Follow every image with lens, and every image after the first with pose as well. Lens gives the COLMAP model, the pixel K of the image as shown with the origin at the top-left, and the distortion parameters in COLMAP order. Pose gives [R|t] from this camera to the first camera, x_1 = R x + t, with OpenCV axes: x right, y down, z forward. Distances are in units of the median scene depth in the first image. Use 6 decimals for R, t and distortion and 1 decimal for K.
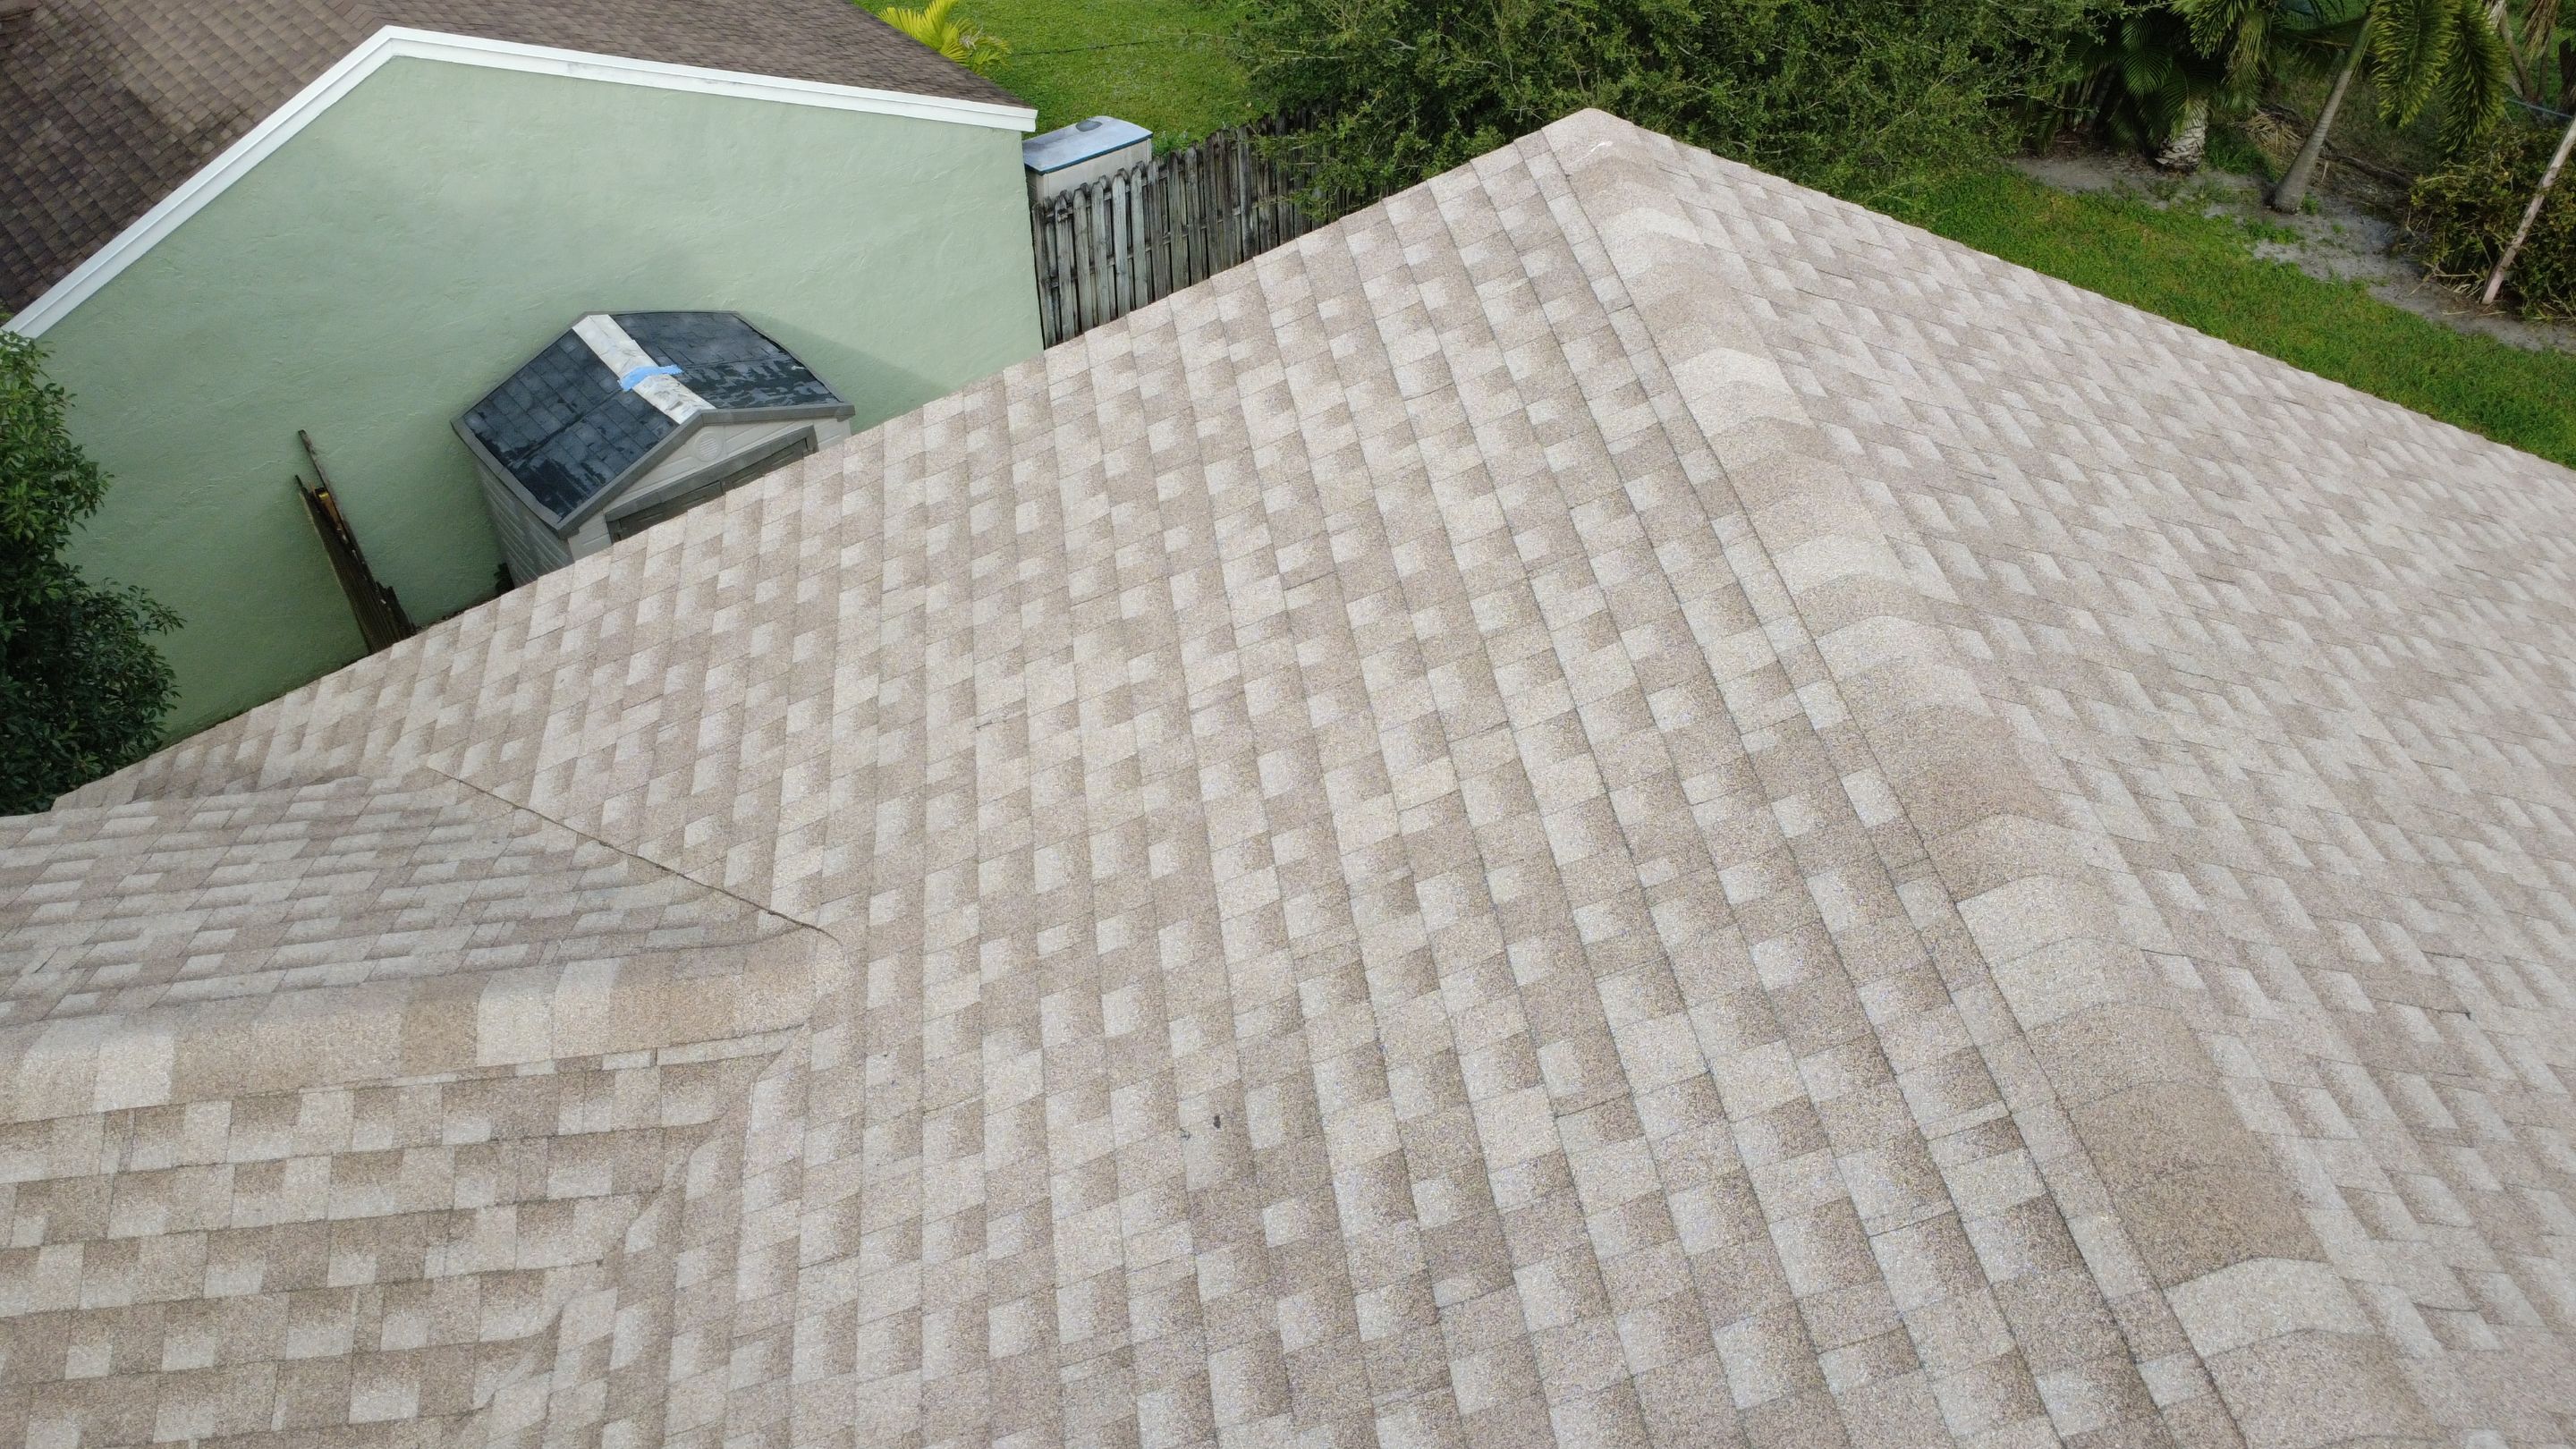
lens RADIAL K [[1899.8, 0, 1288.0], [0, 1899.8, 724.5], [0, 0, 1]] dist [0.006853, 0.006730]
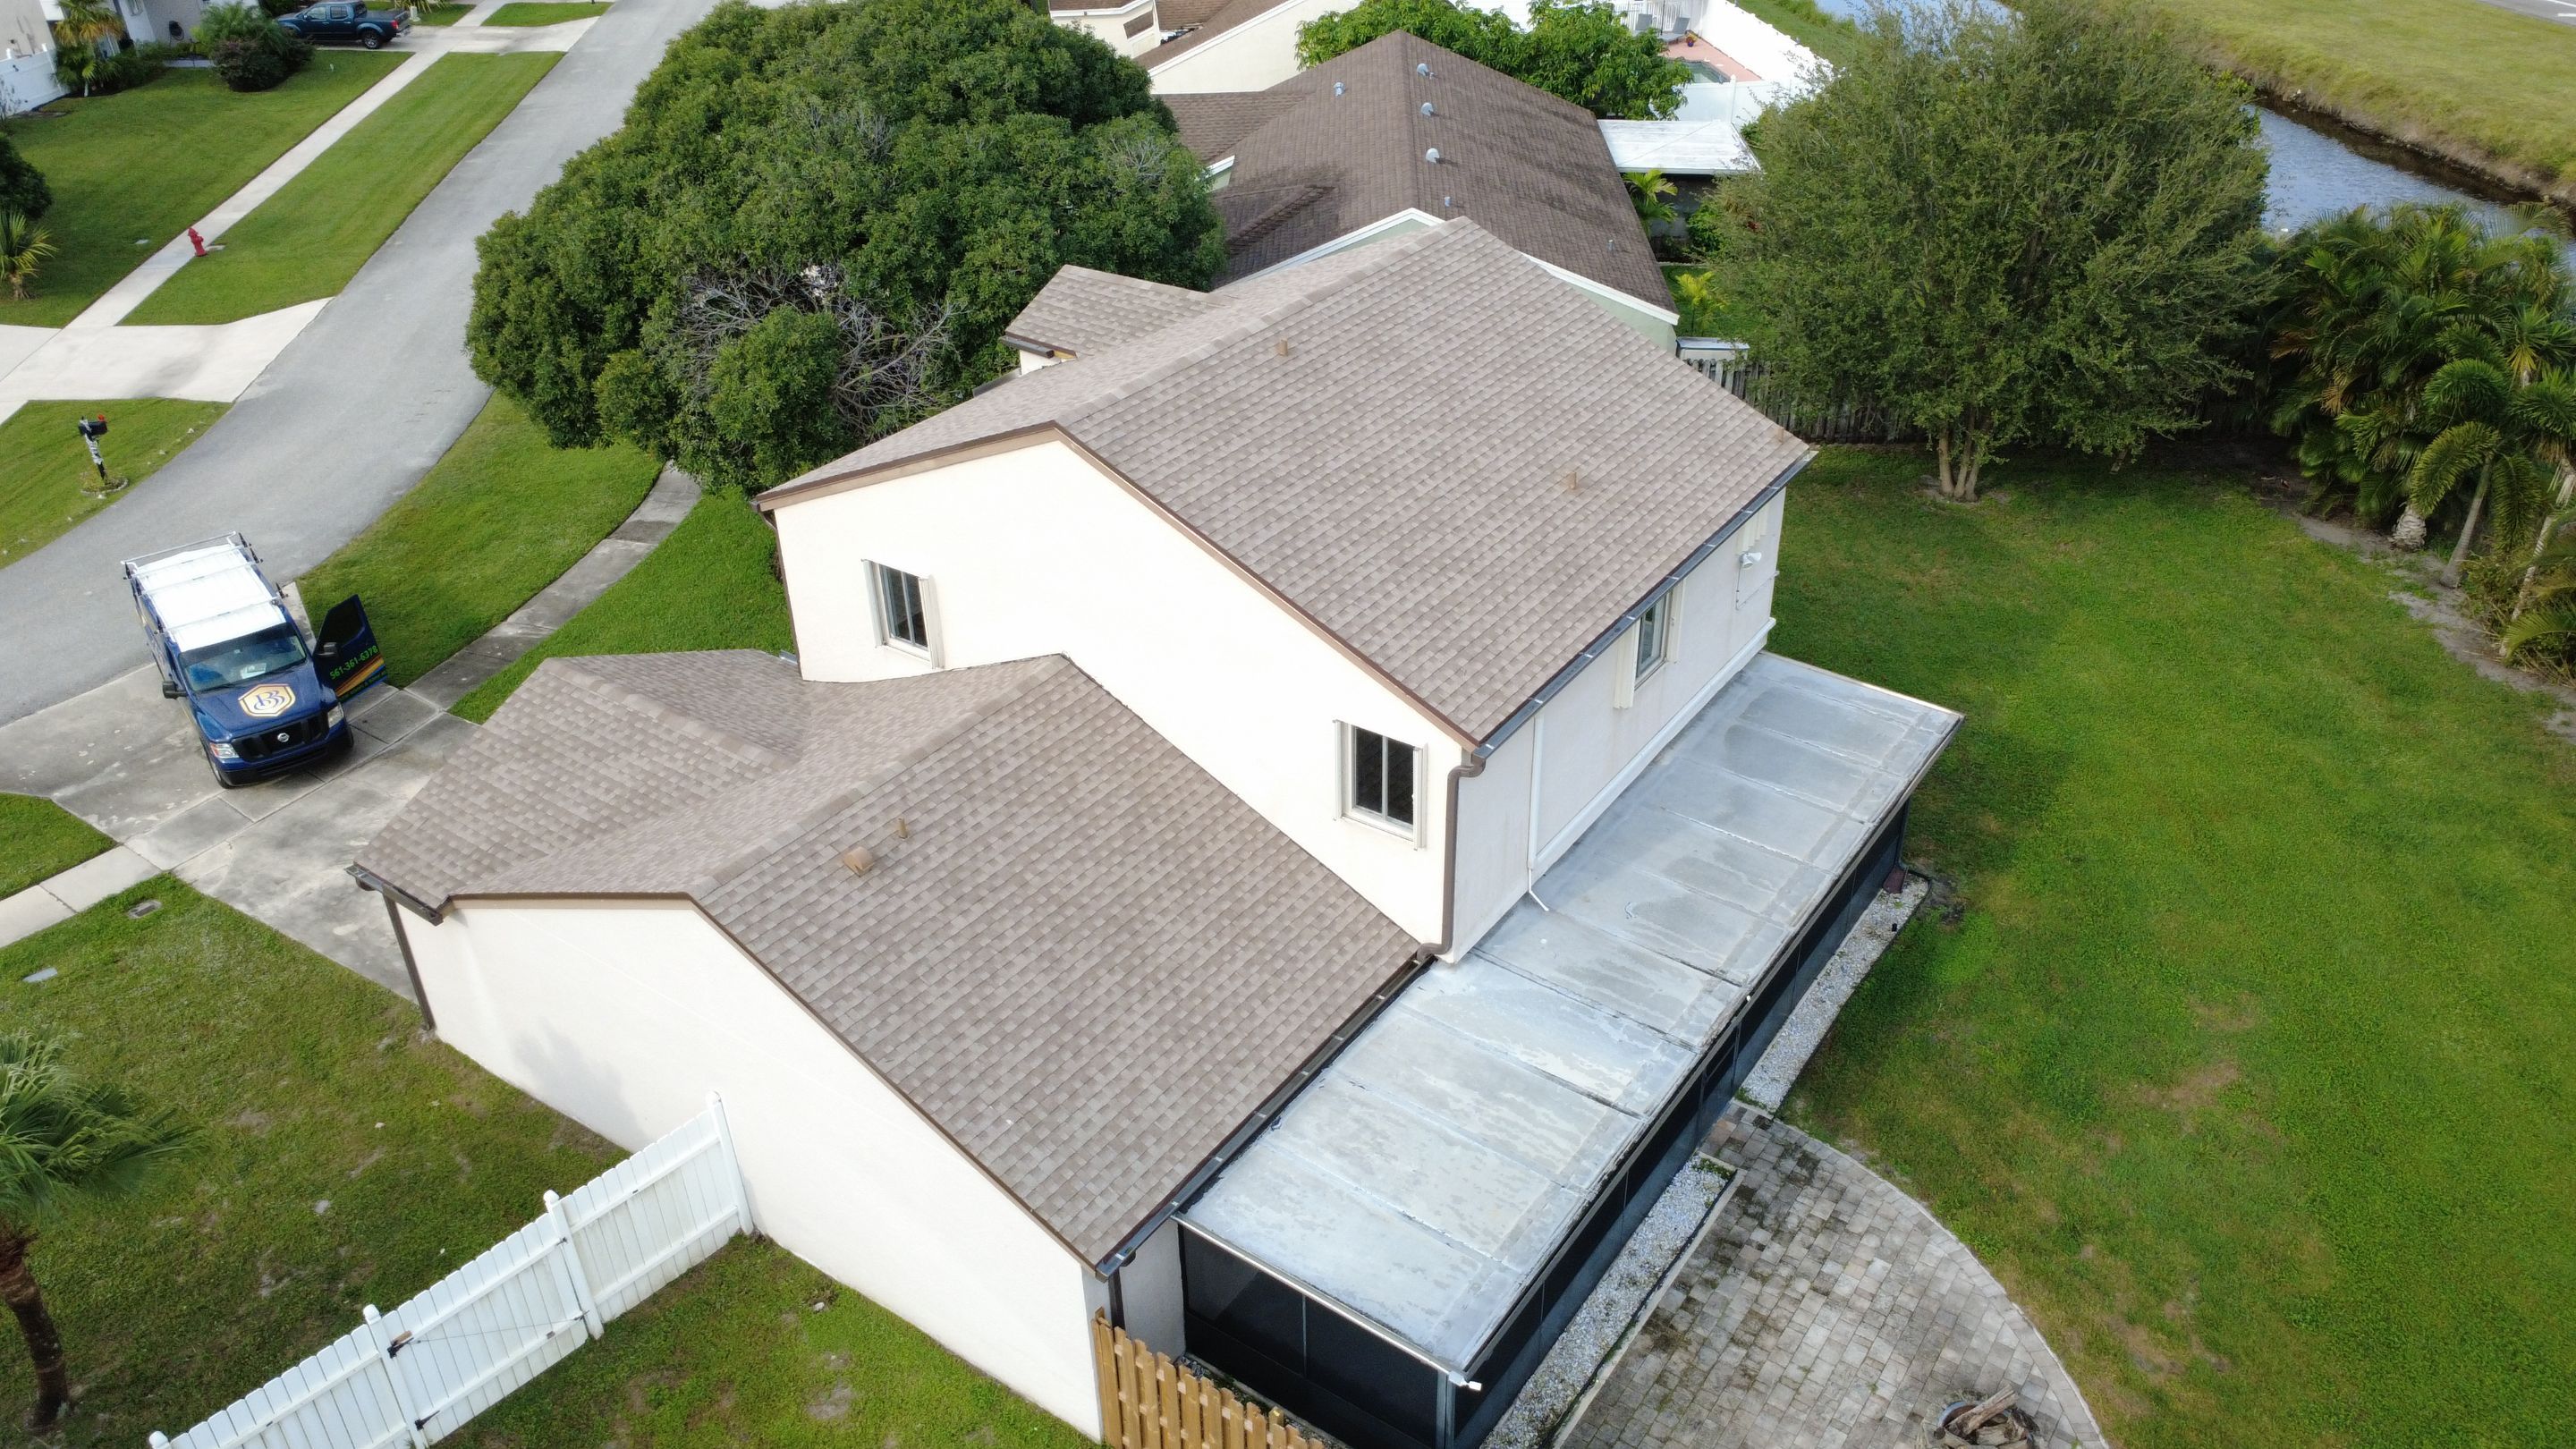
lens RADIAL K [[1899.8, 0, 1288.0], [0, 1899.8, 724.5], [0, 0, 1]] dist [0.006853, 0.006730]
pose [[0.731944, 0.339190, -0.590939, 1.319397], [-0.444898, 0.894798, -0.037456, 0.506325], [0.516066, 0.290323, 0.805847, -1.143526]]
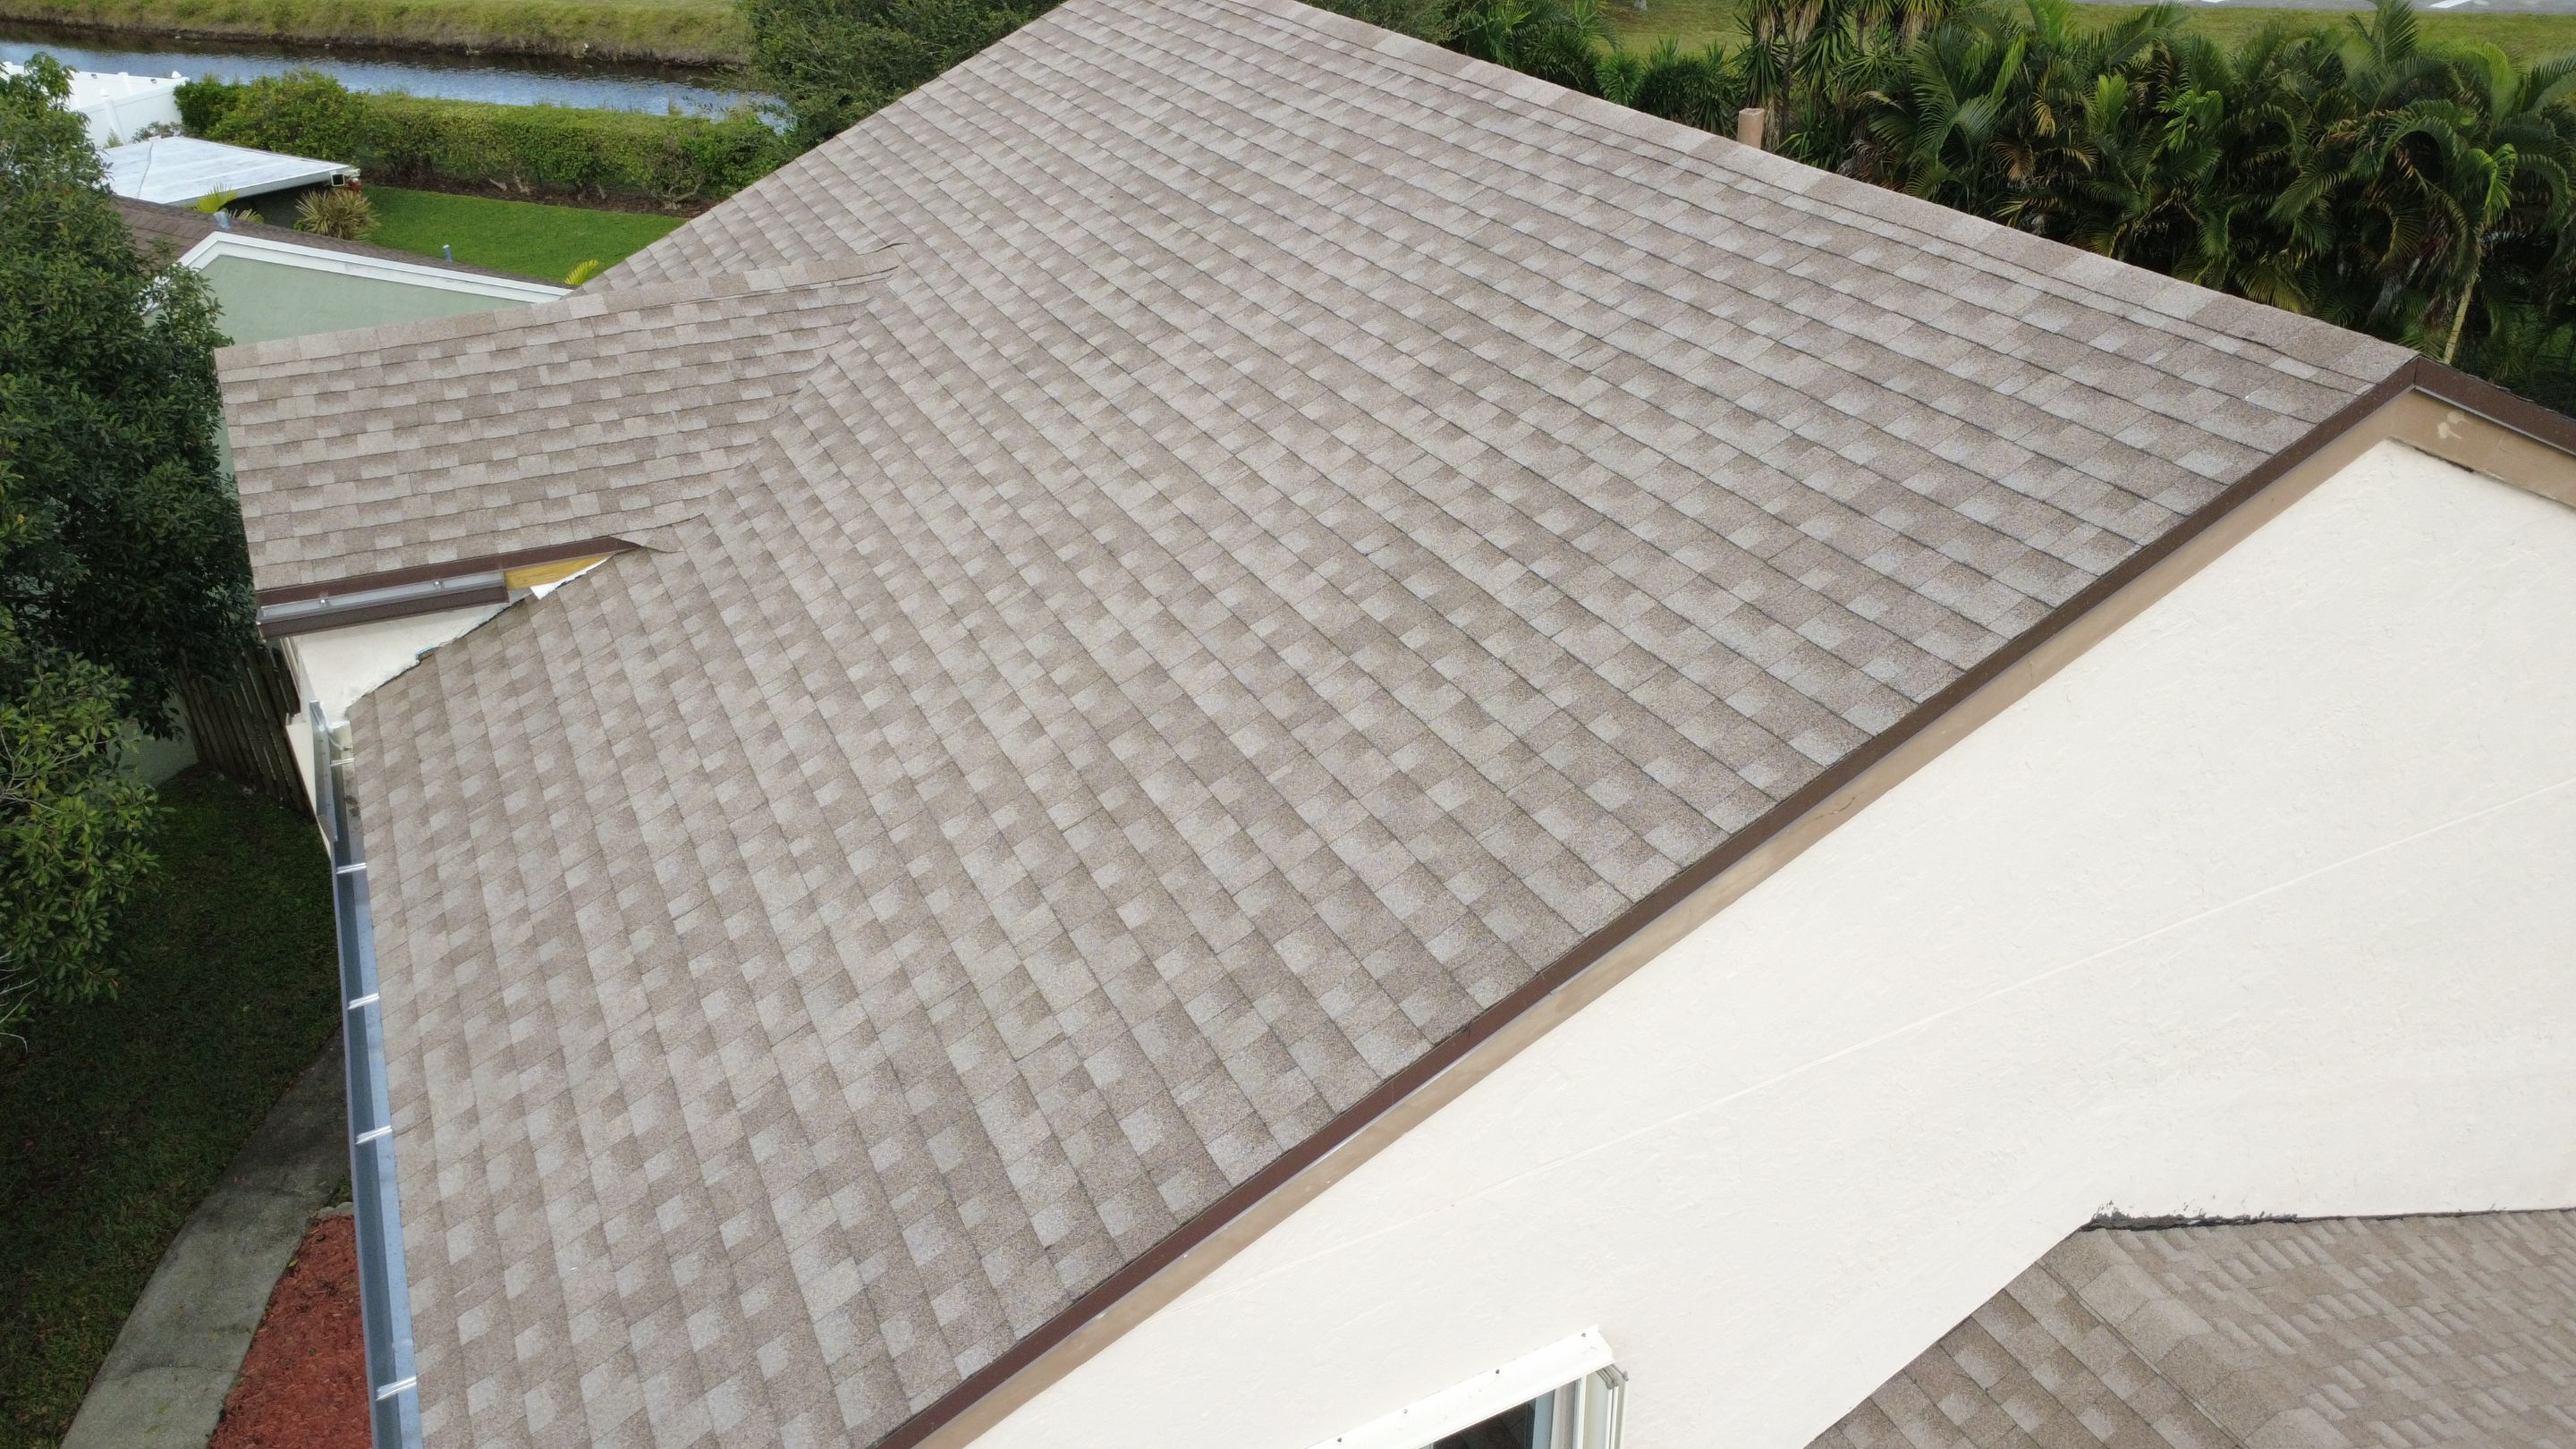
lens RADIAL K [[1774.8, 0, 1288.0], [0, 1774.8, 724.5], [0, 0, 1]] dist [-0.000005, 0.000651]
pose [[0.946883, -0.172059, 0.271675, -0.162072], [0.224494, 0.958568, -0.175354, 0.379746], [-0.230248, 0.227029, 0.946279, -0.304389]]
